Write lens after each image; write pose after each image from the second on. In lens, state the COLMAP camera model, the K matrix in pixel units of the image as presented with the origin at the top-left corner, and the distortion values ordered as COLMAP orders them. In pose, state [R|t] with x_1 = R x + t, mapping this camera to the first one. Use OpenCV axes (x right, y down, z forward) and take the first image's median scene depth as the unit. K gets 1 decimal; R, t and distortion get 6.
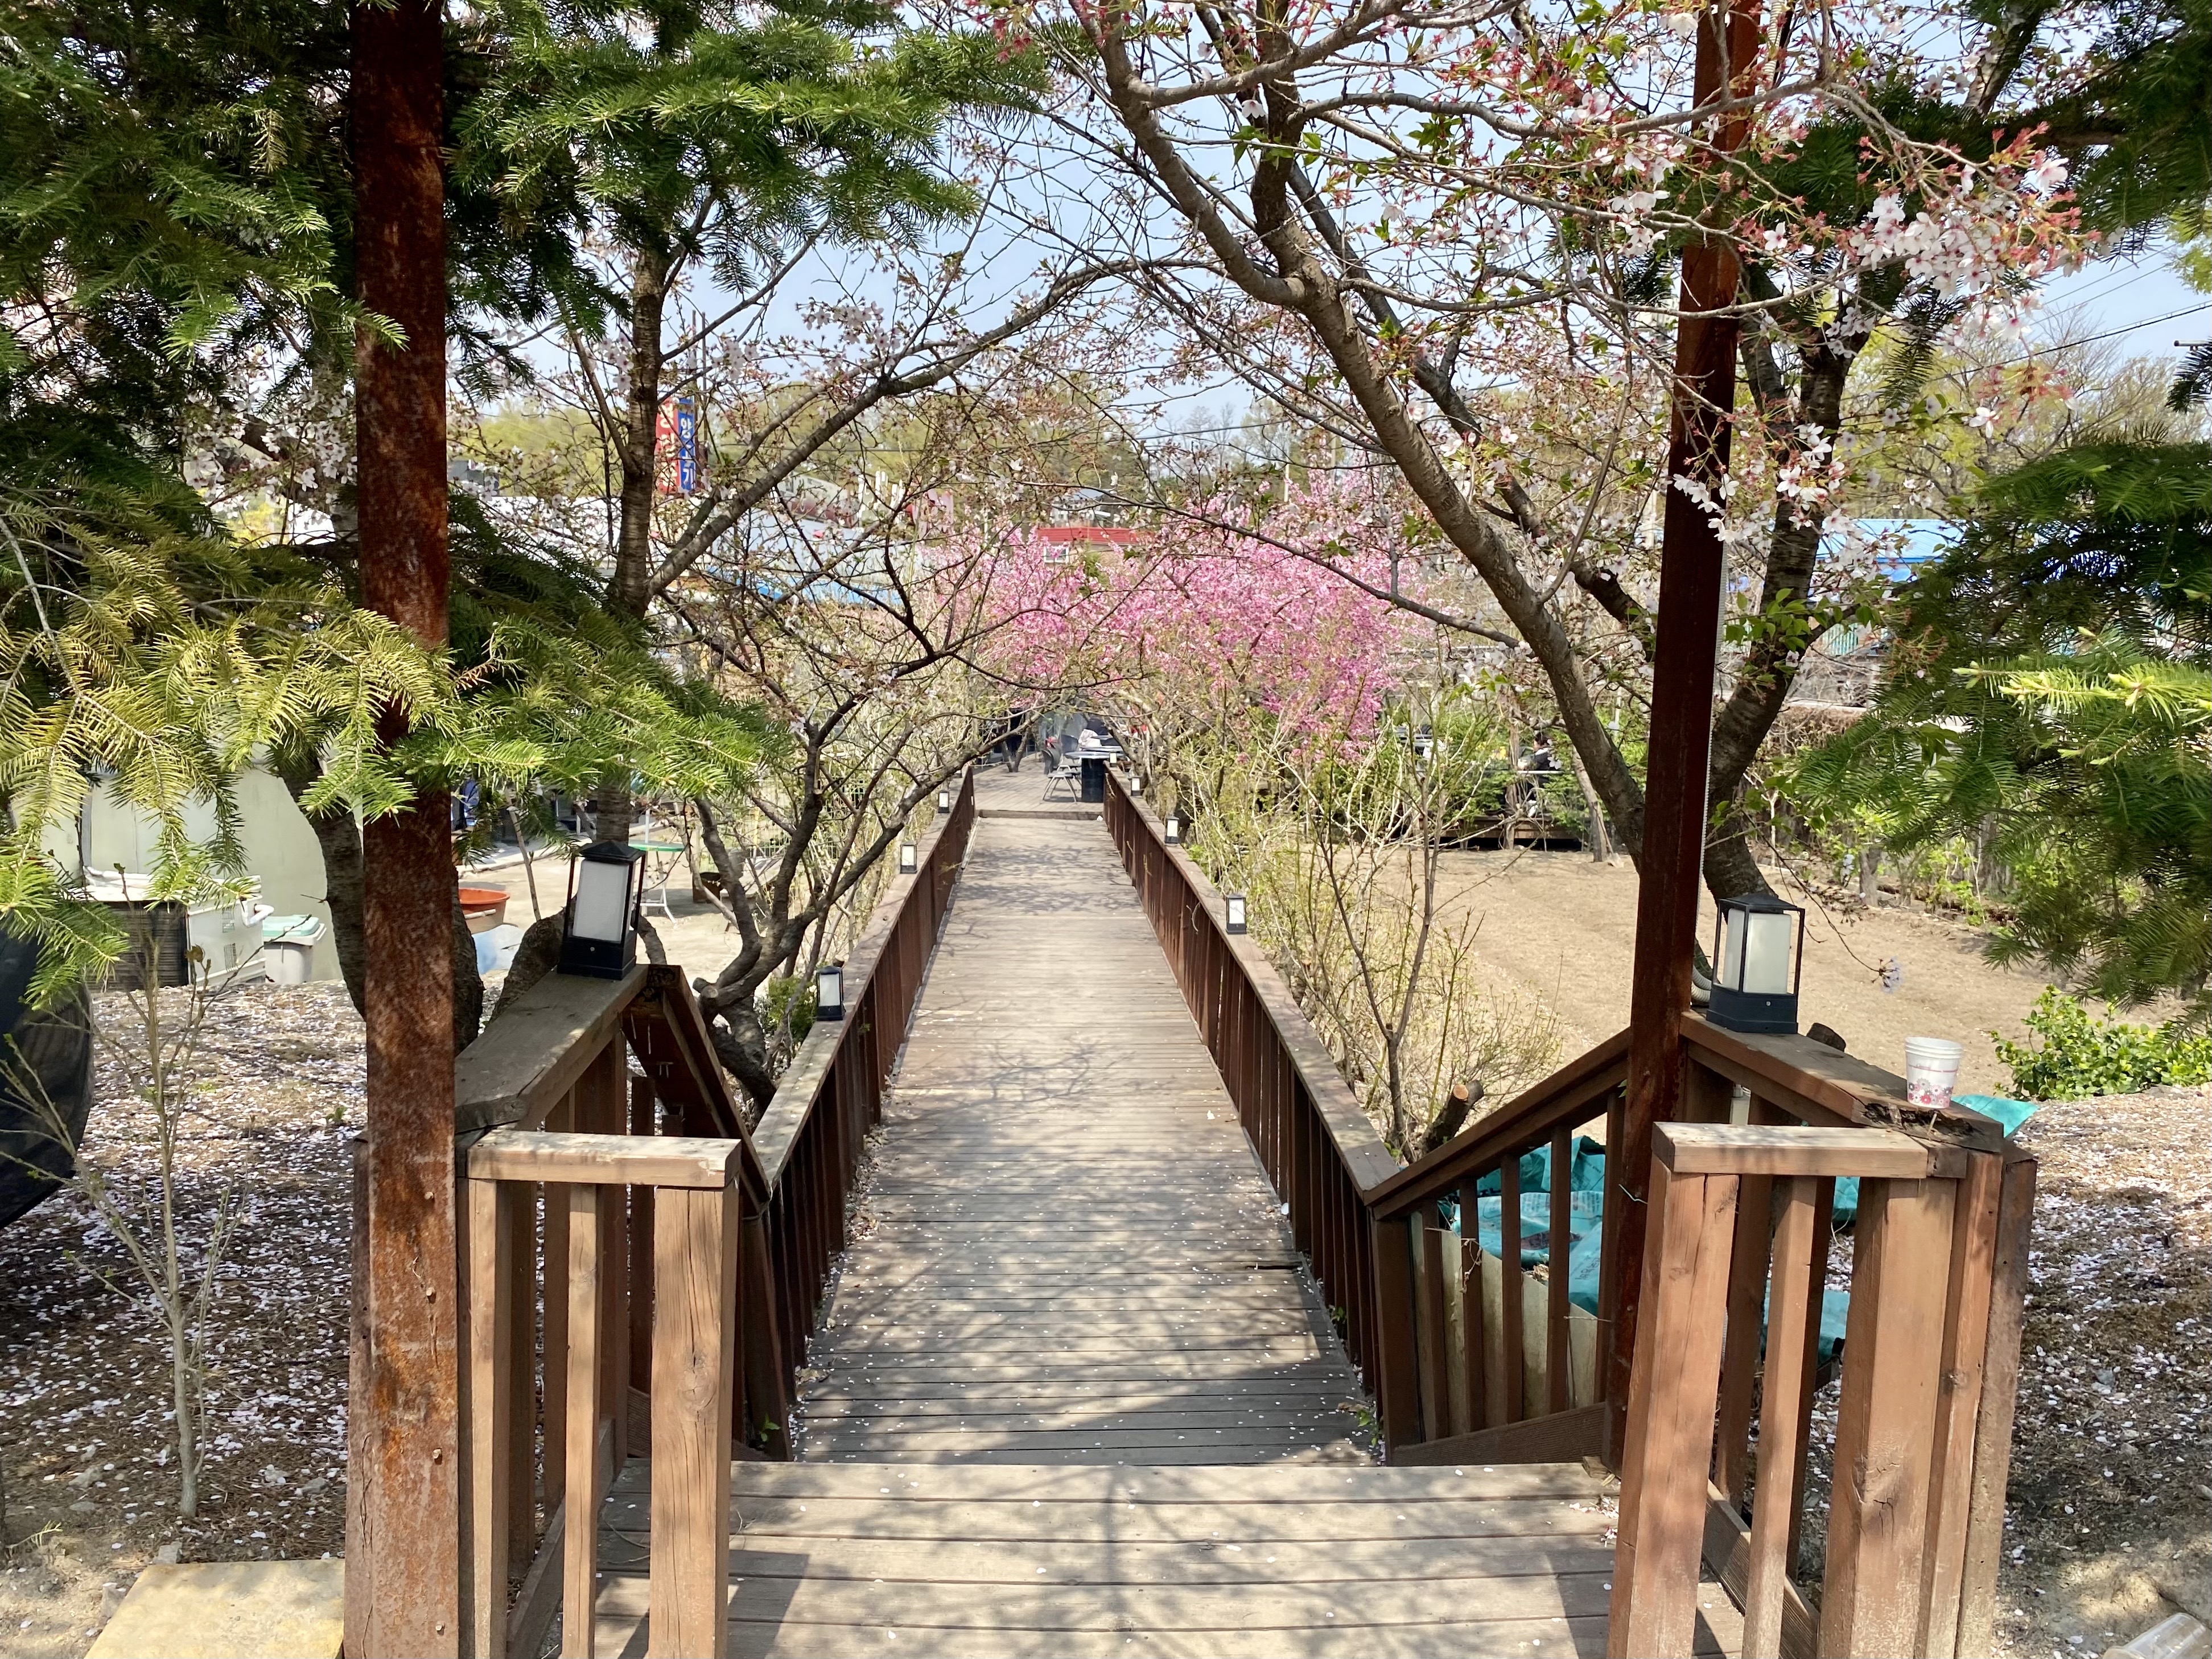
lens RADIAL K [[1786.3, 0, 1104.1], [0, 1786.3, 828.8], [0, 0, 1]] dist [-0.061031, 0.052059]
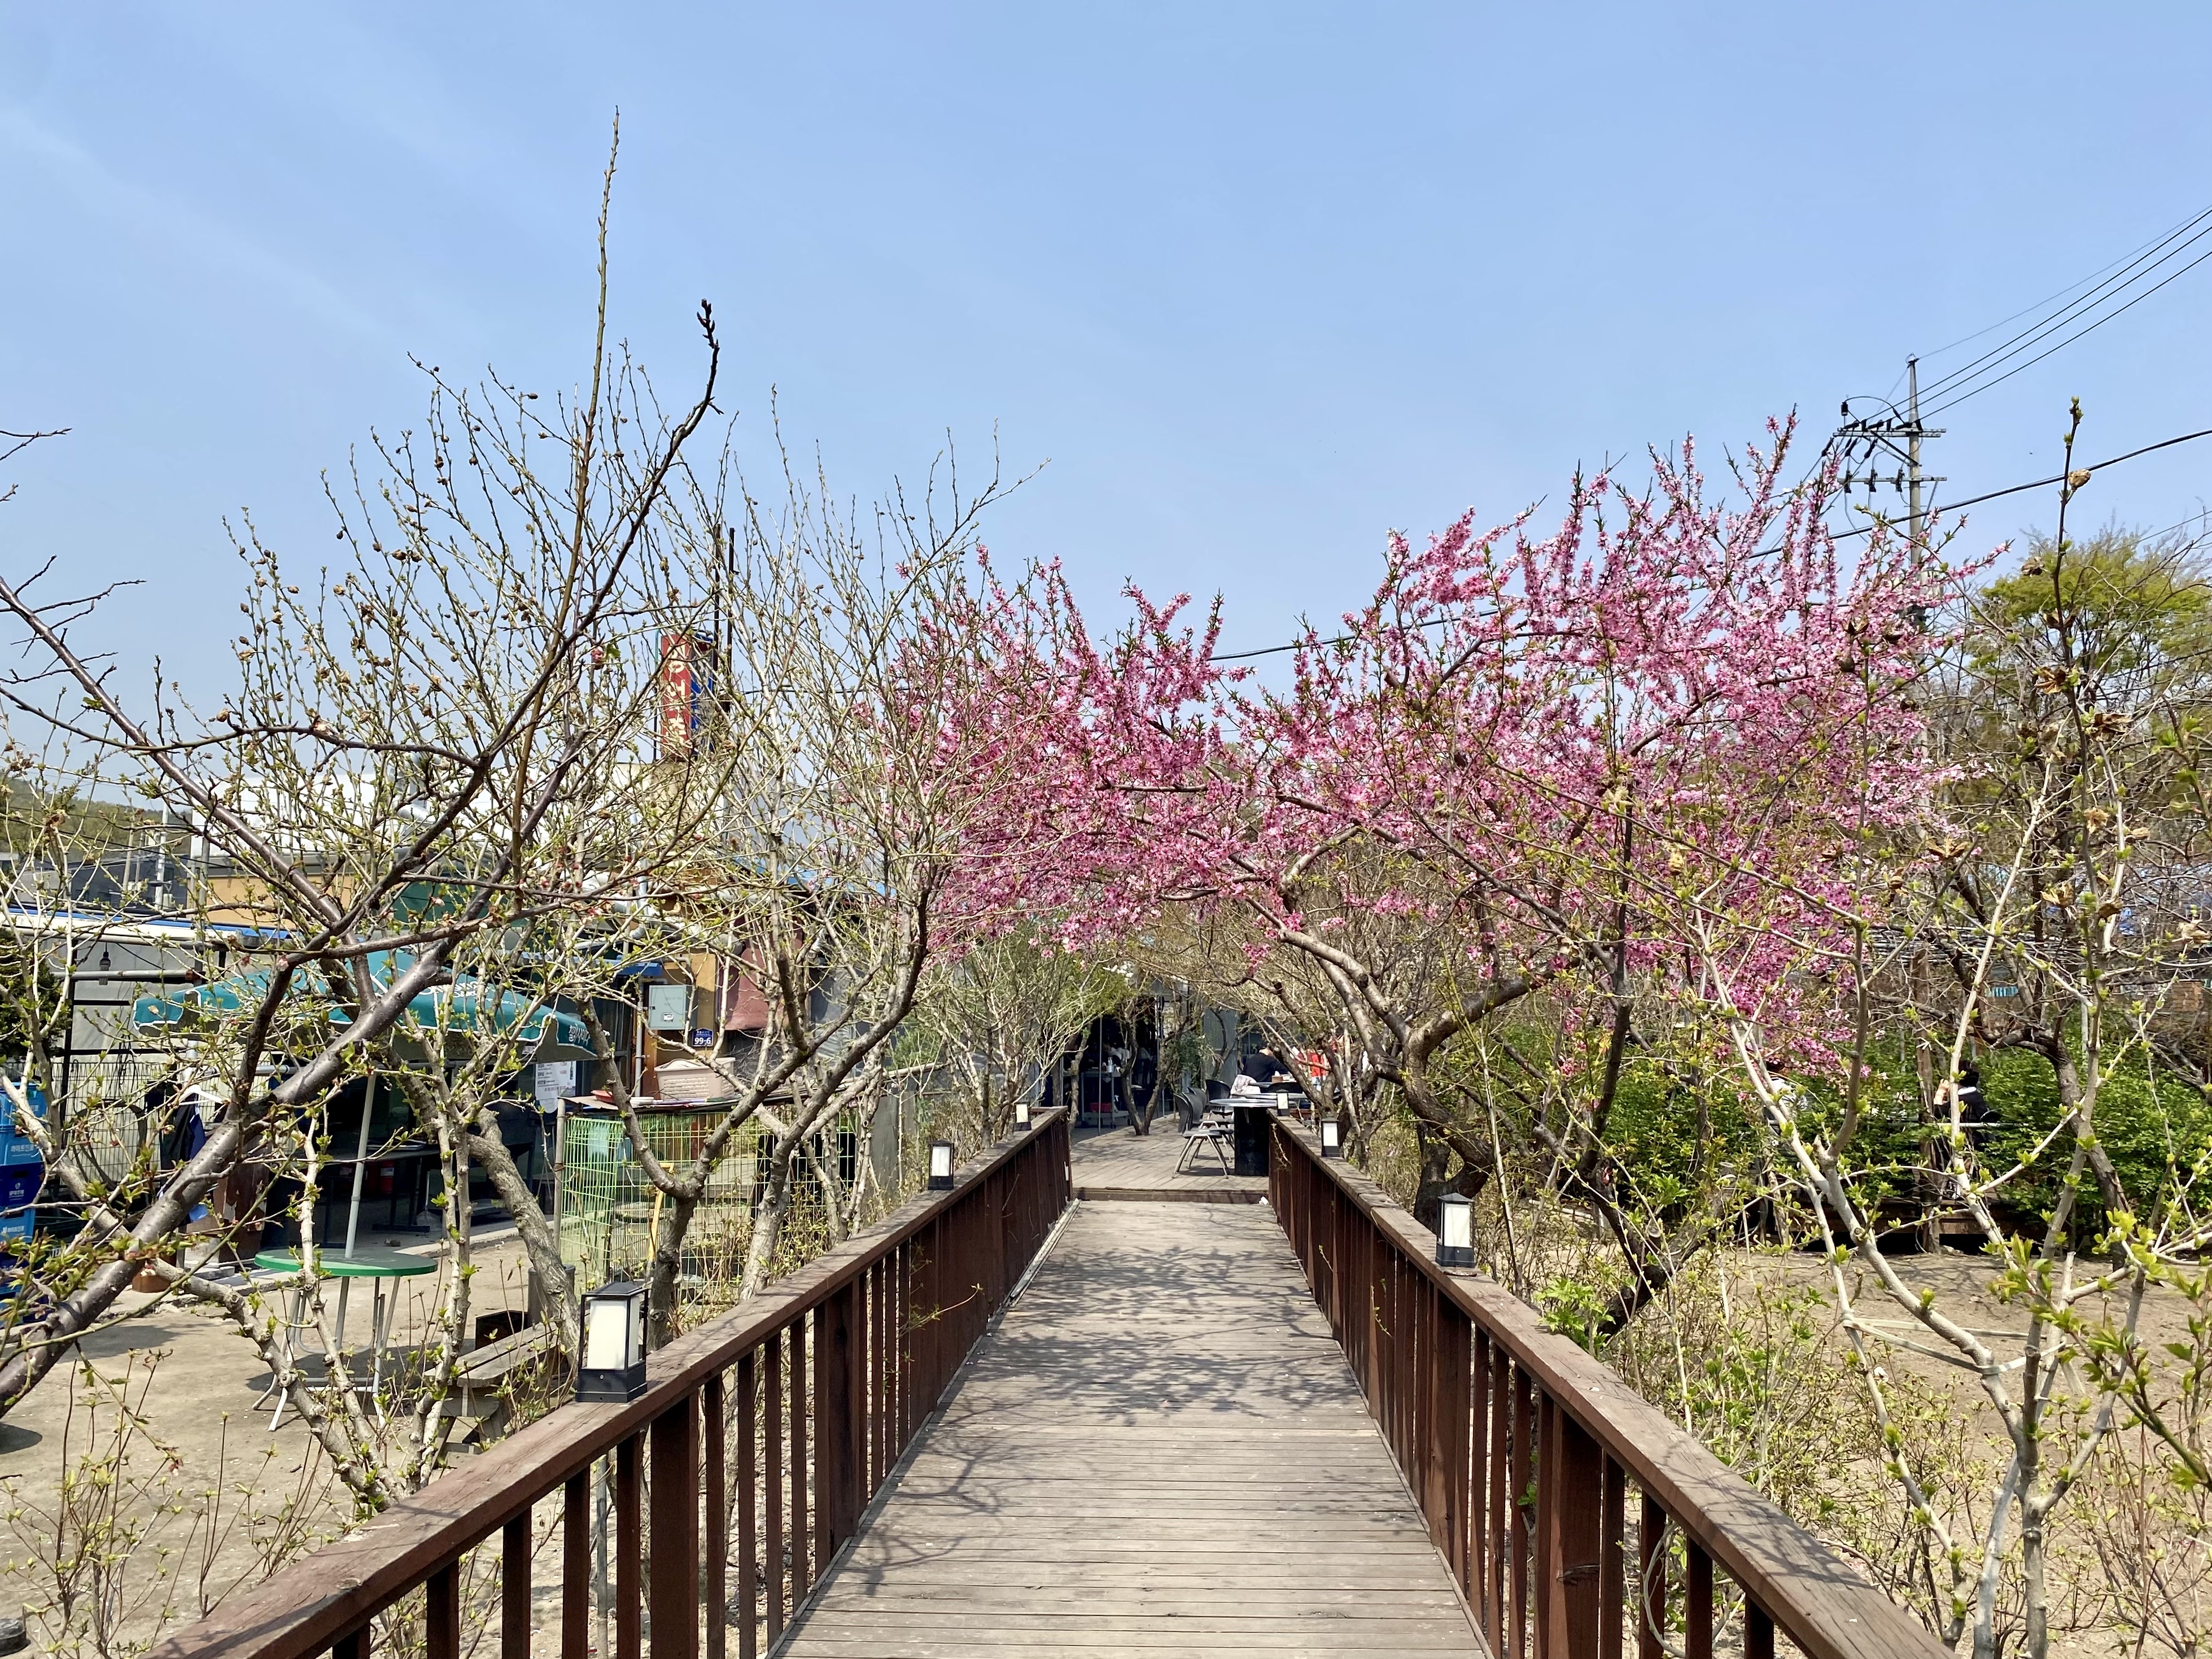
lens RADIAL K [[1786.4, 0, 1102.3], [0, 1786.4, 829.1], [0, 0, 1]] dist [-0.061031, 0.052059]
pose [[0.995973, -0.012506, -0.088779, -0.001513], [-0.006448, 0.977666, -0.210064, -0.001559], [0.089423, 0.209791, 0.973648, 0.351285]]
